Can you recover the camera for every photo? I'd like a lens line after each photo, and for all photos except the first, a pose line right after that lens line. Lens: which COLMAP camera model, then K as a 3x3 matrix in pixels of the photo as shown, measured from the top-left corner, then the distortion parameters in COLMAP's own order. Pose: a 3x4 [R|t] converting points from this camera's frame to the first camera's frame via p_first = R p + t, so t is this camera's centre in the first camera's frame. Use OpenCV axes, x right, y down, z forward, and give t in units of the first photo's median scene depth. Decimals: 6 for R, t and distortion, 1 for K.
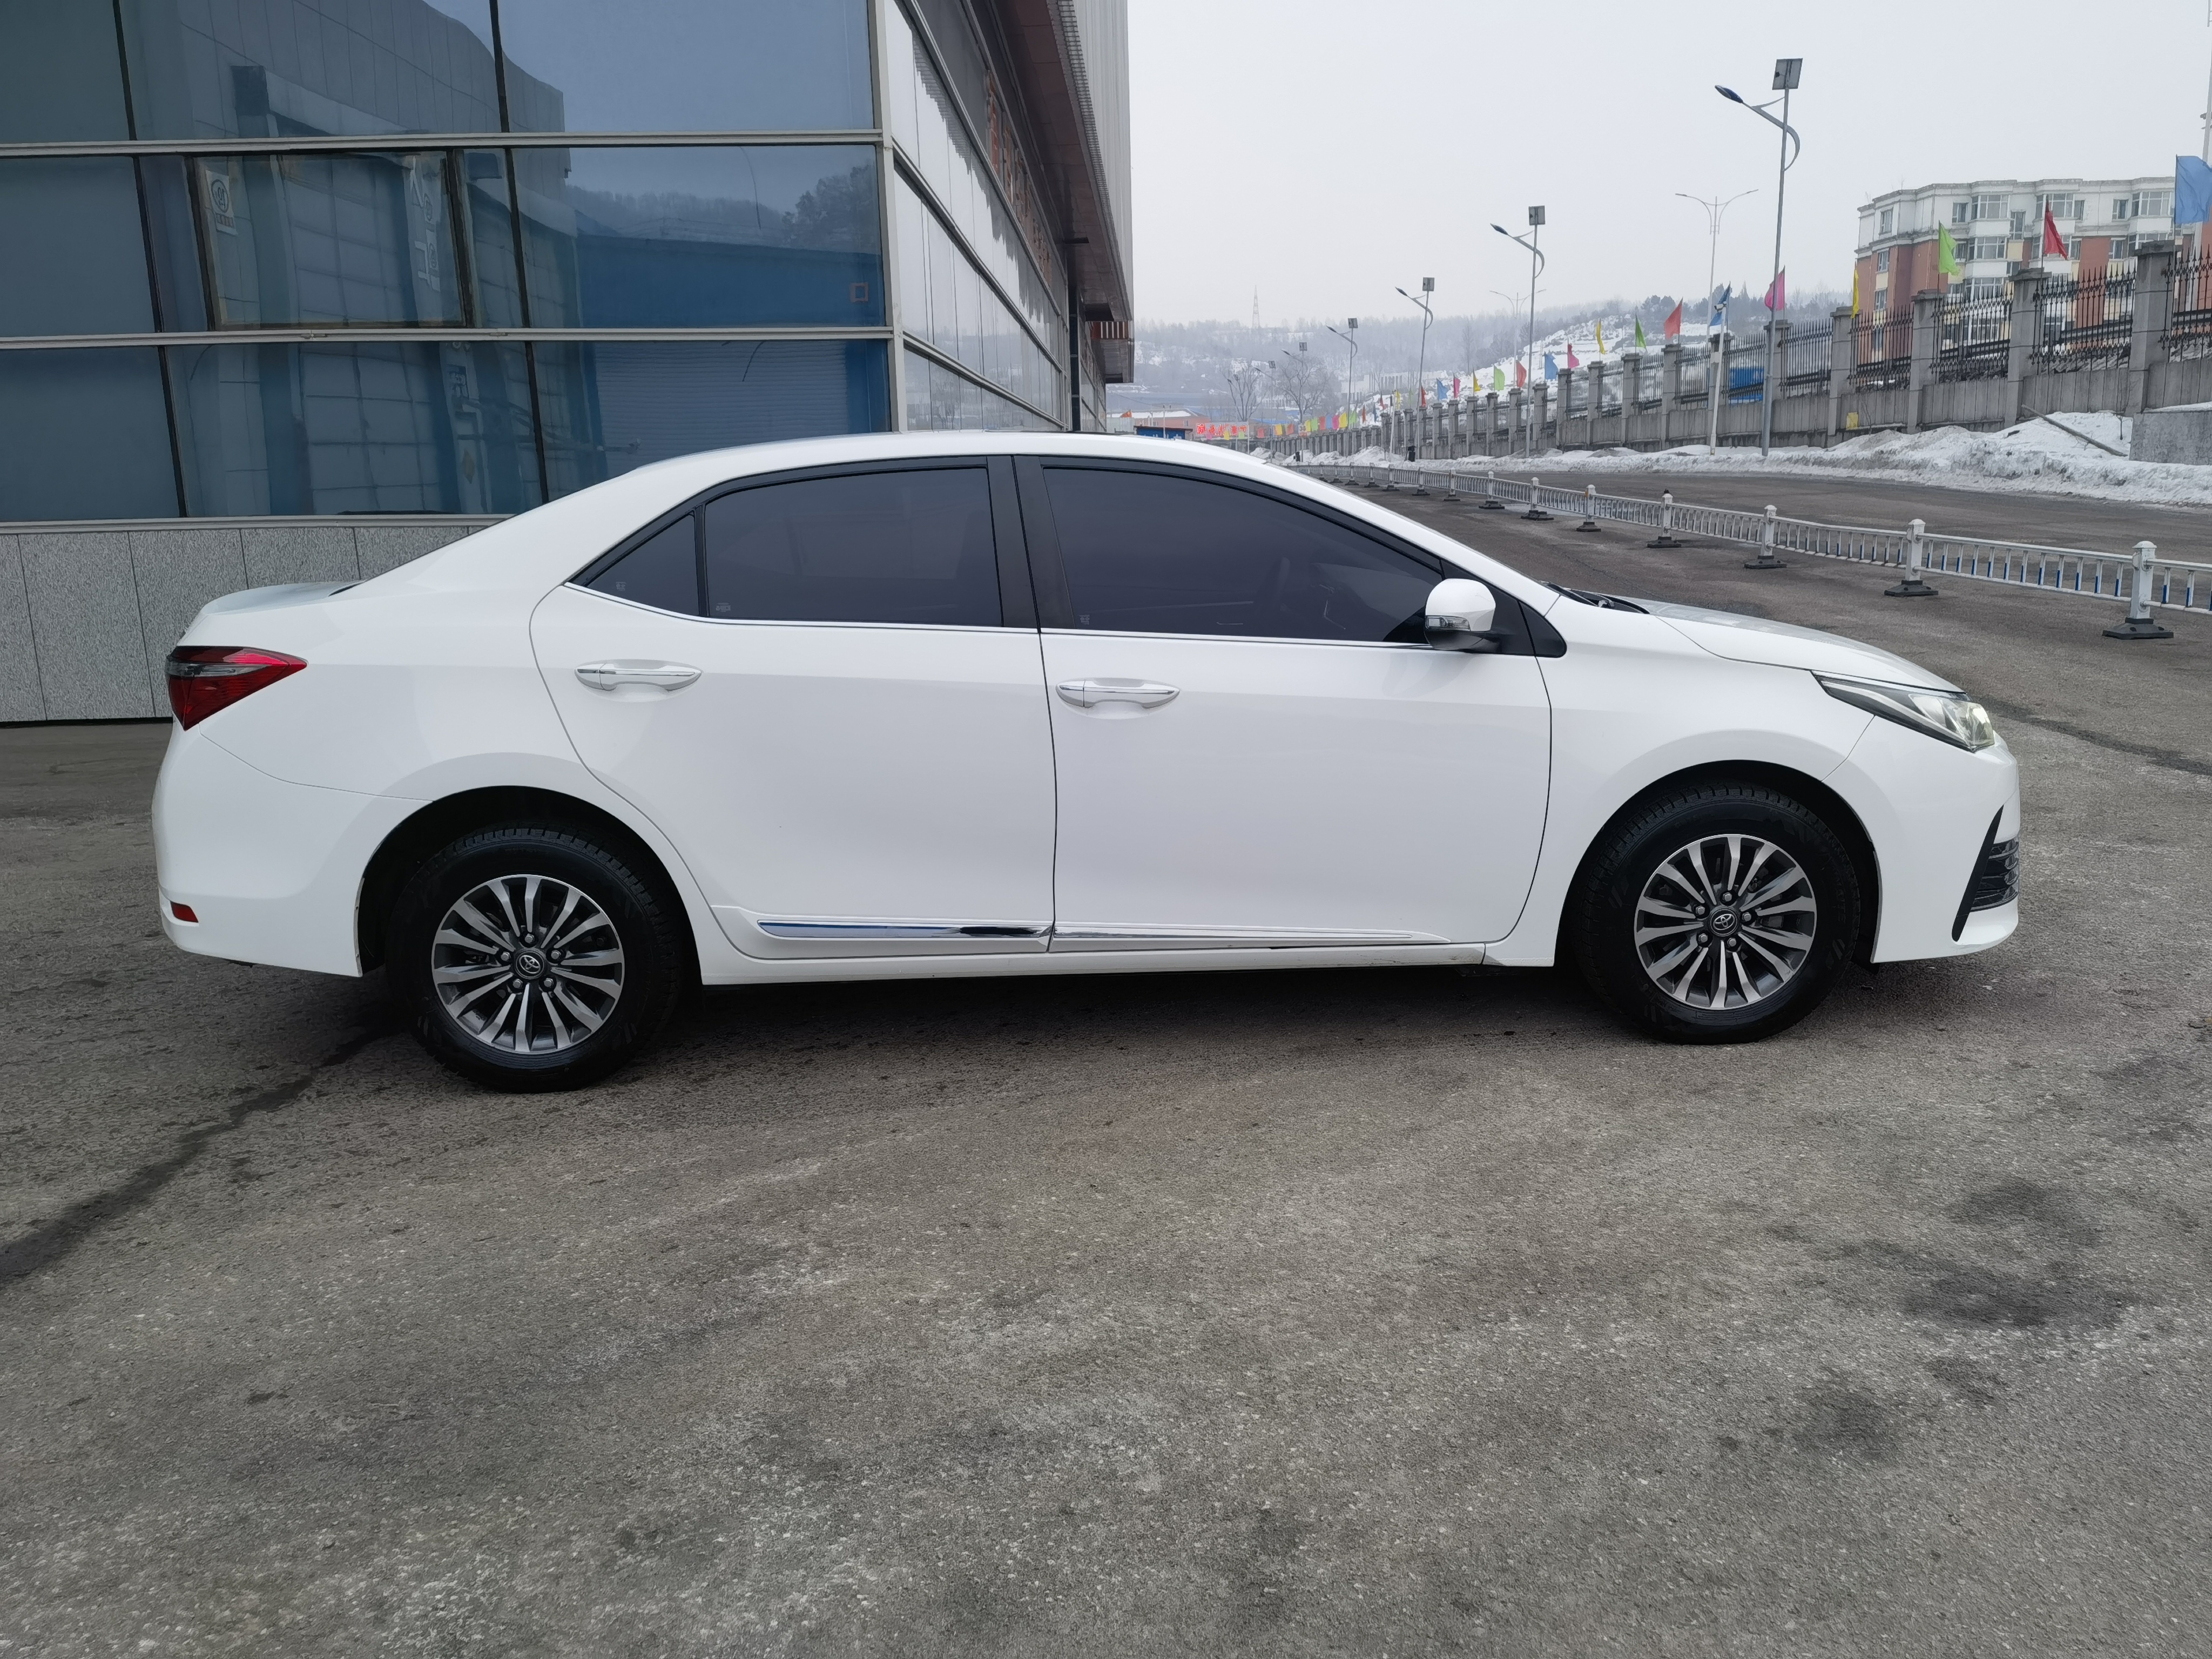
lens RADIAL K [[1713.9, 0, 1117.3], [0, 1713.9, 850.8], [0, 0, 1]] dist [0.146727, -0.169368]
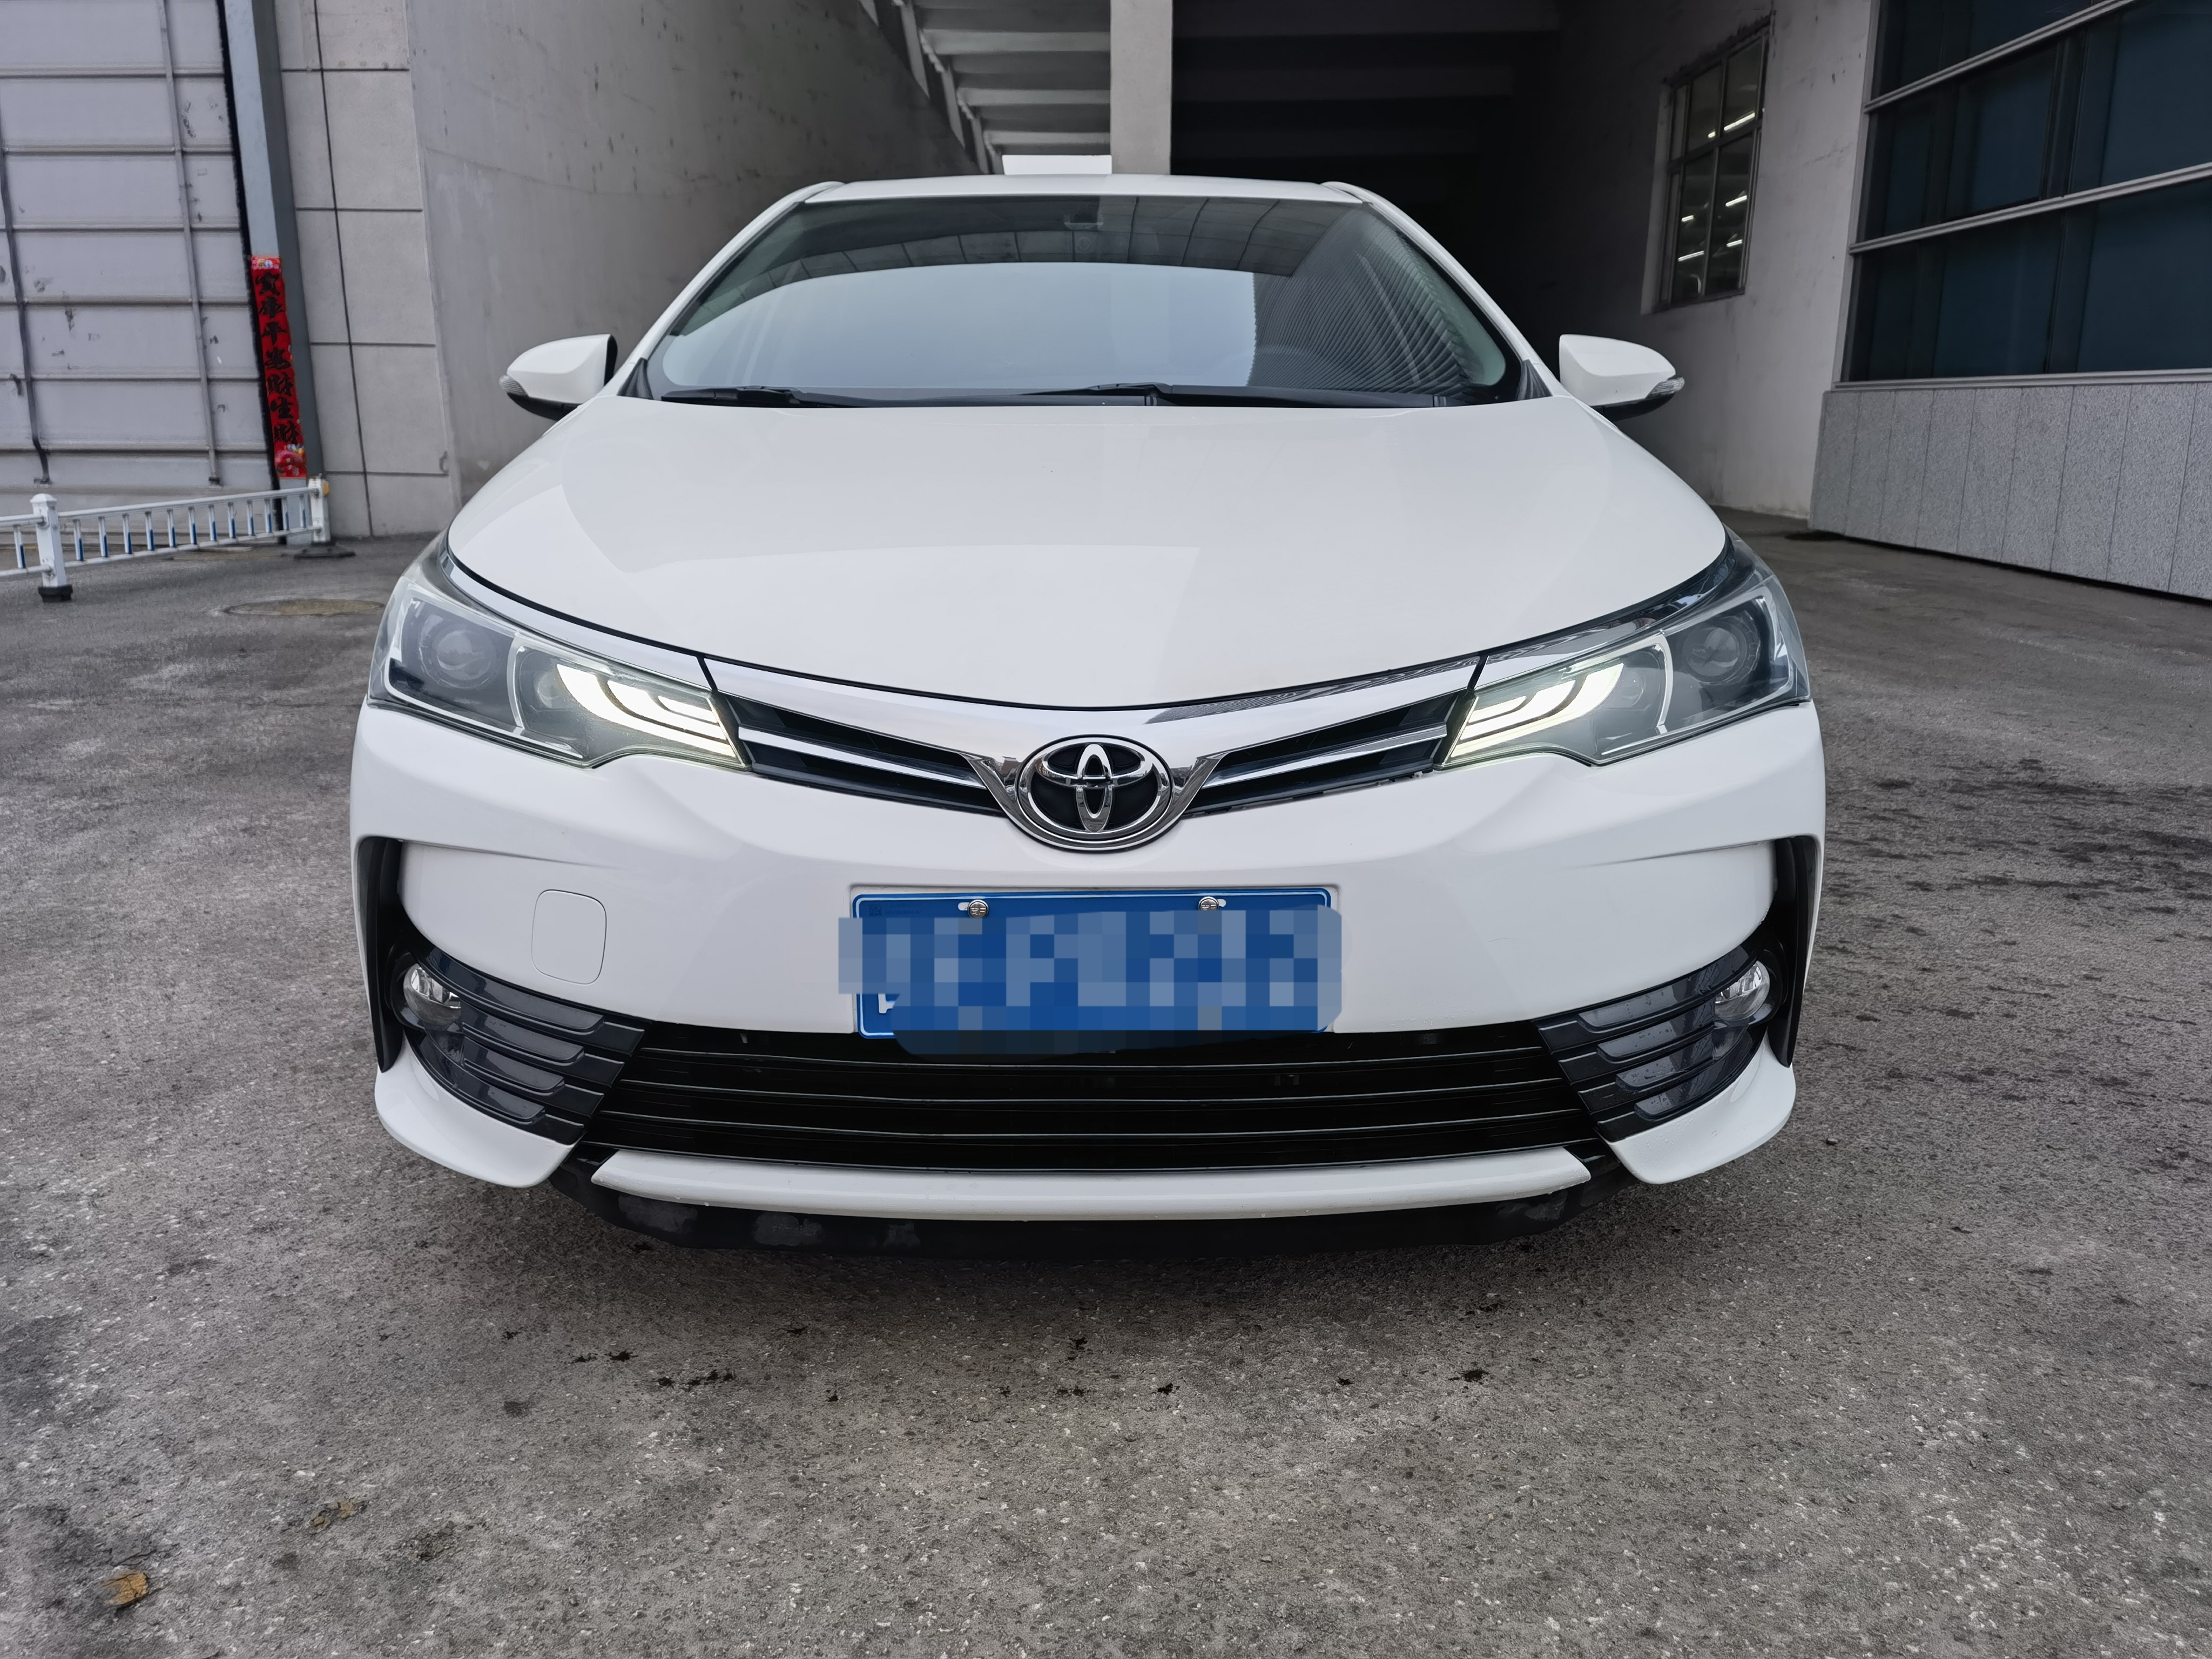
lens RADIAL K [[1713.9, 0, 1095.0], [0, 1713.9, 850.4], [0, 0, 1]] dist [0.146727, -0.169368]
pose [[-0.031149, 0.269142, -0.962597, 0.133074], [-0.217597, 0.938139, 0.269345, -0.026638], [0.975542, 0.217848, 0.029343, 0.166291]]
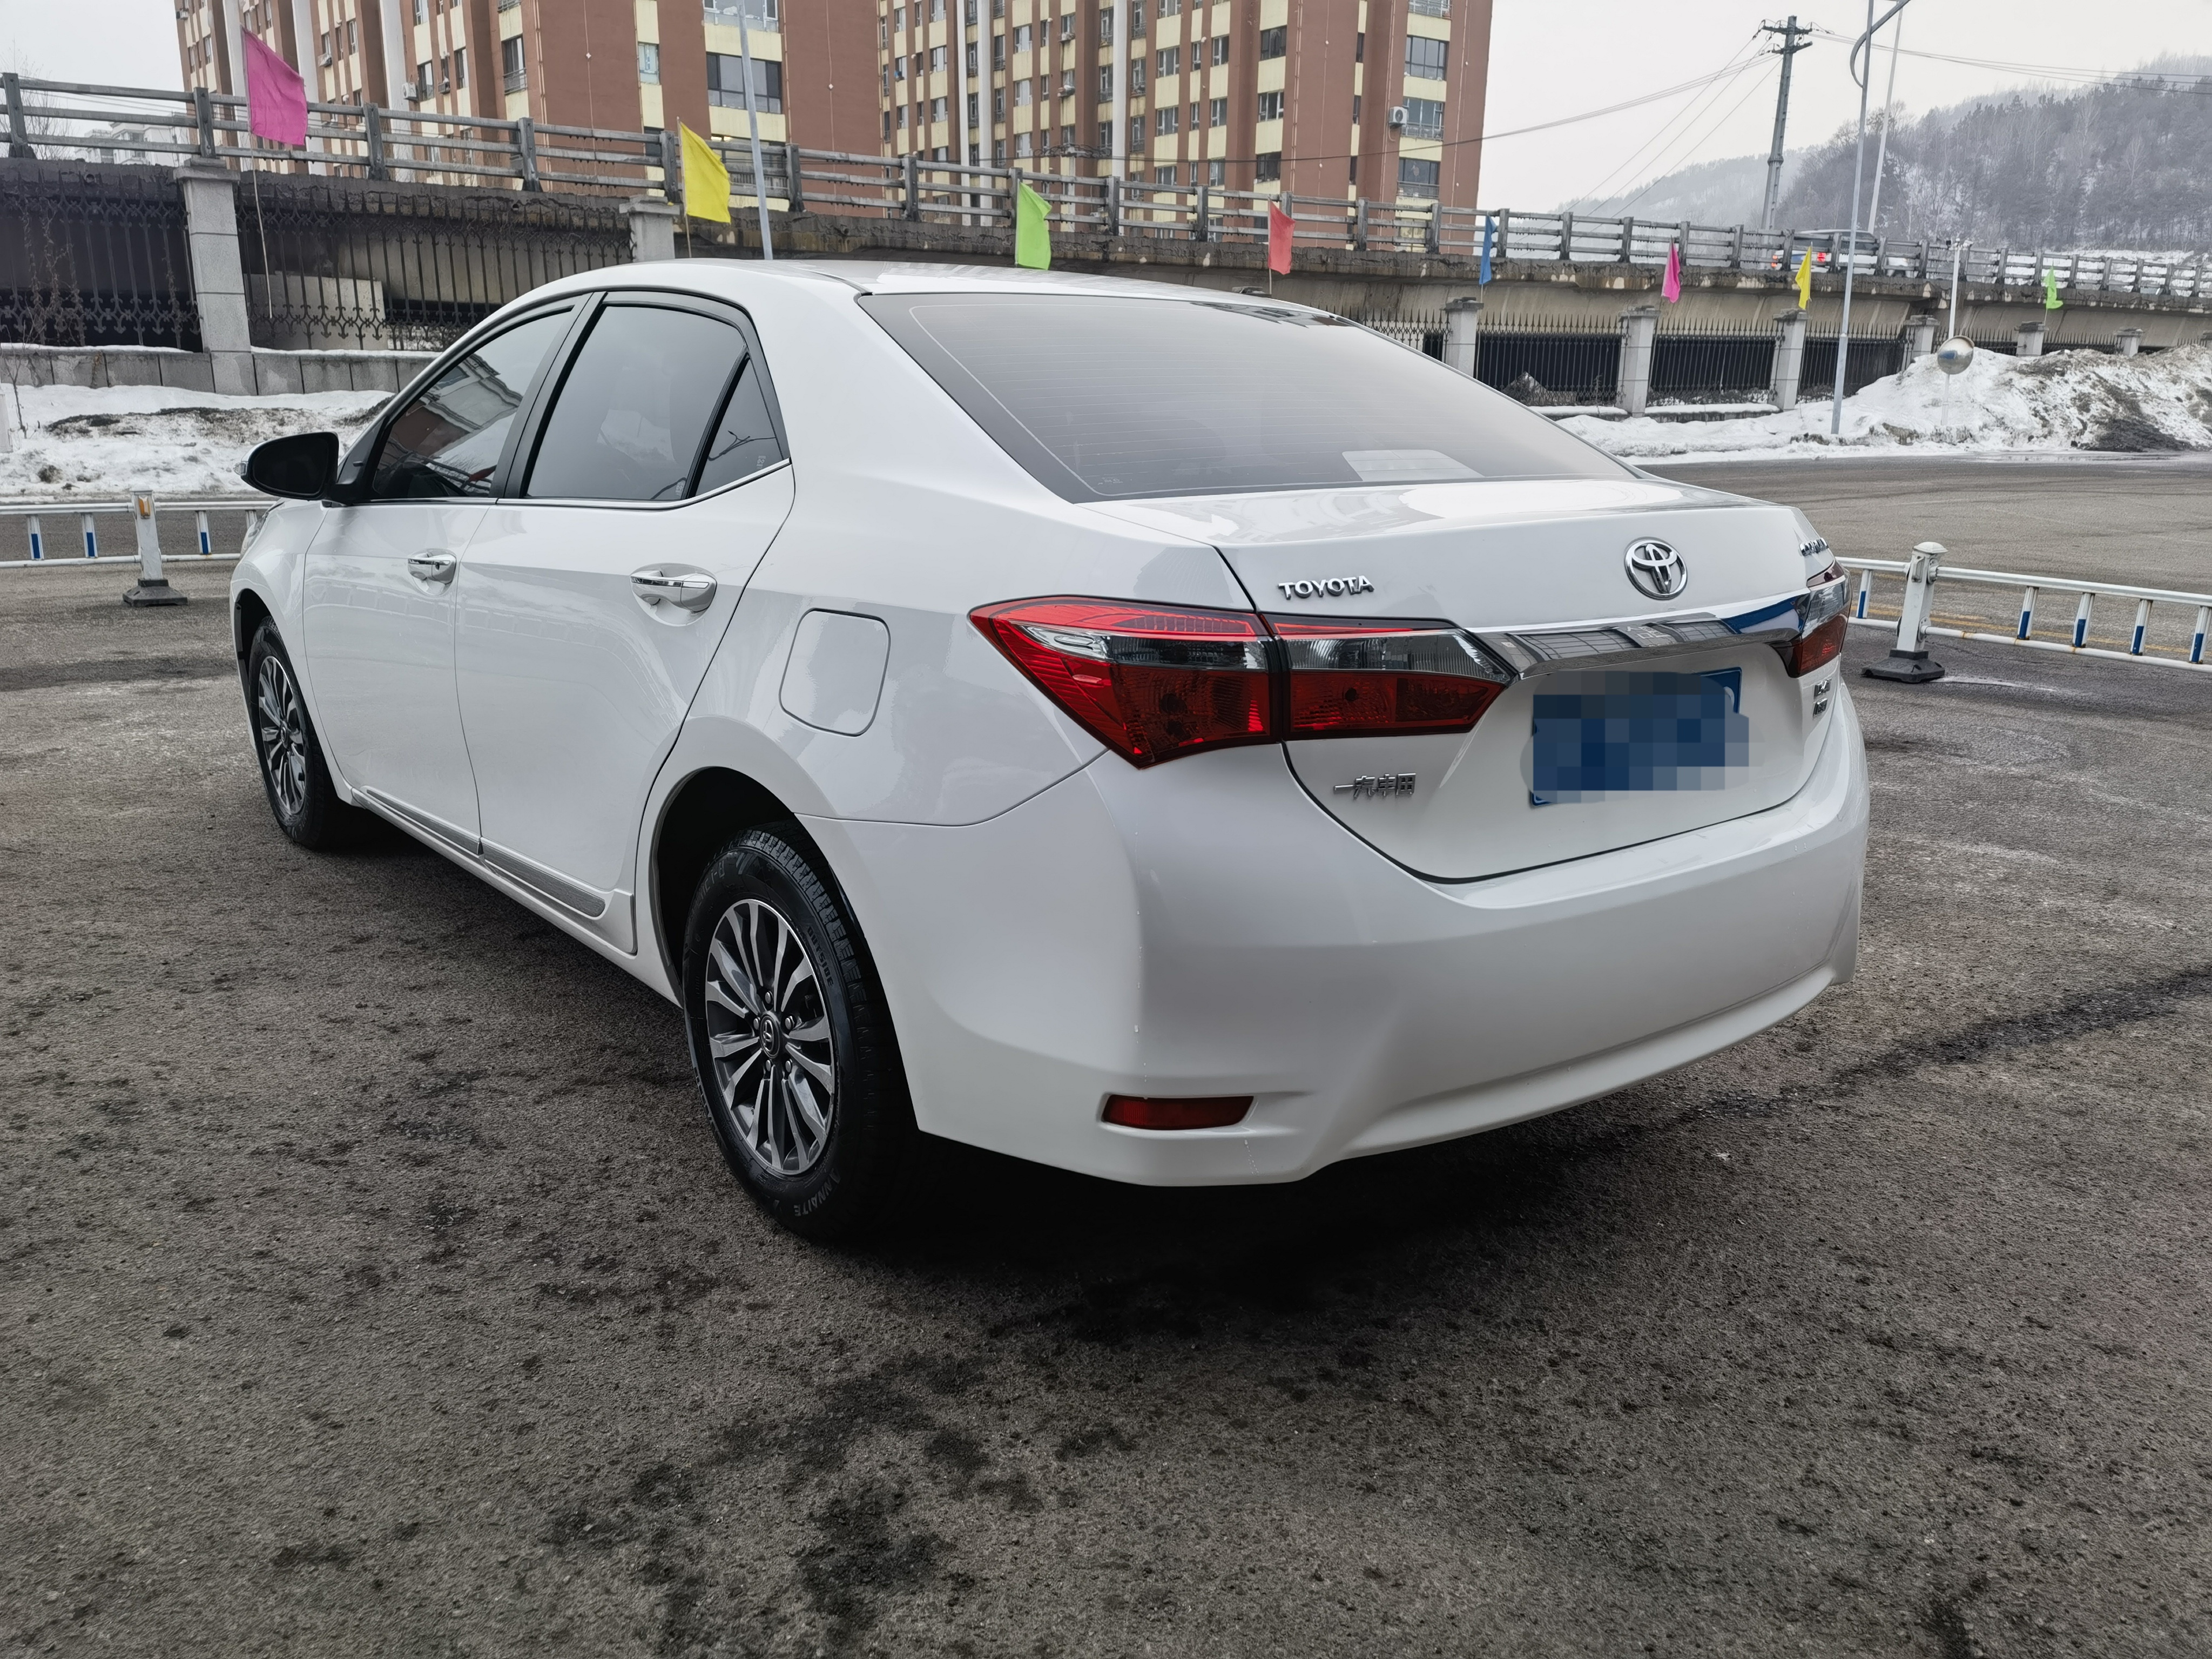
lens RADIAL K [[1713.9, 0, 1114.4], [0, 1713.9, 853.7], [0, 0, 1]] dist [0.146727, -0.169368]
pose [[-0.584259, -0.197191, 0.787247, -0.129004], [0.178415, 0.915093, 0.361625, -0.042461], [-0.791713, 0.351739, -0.499469, 0.222387]]
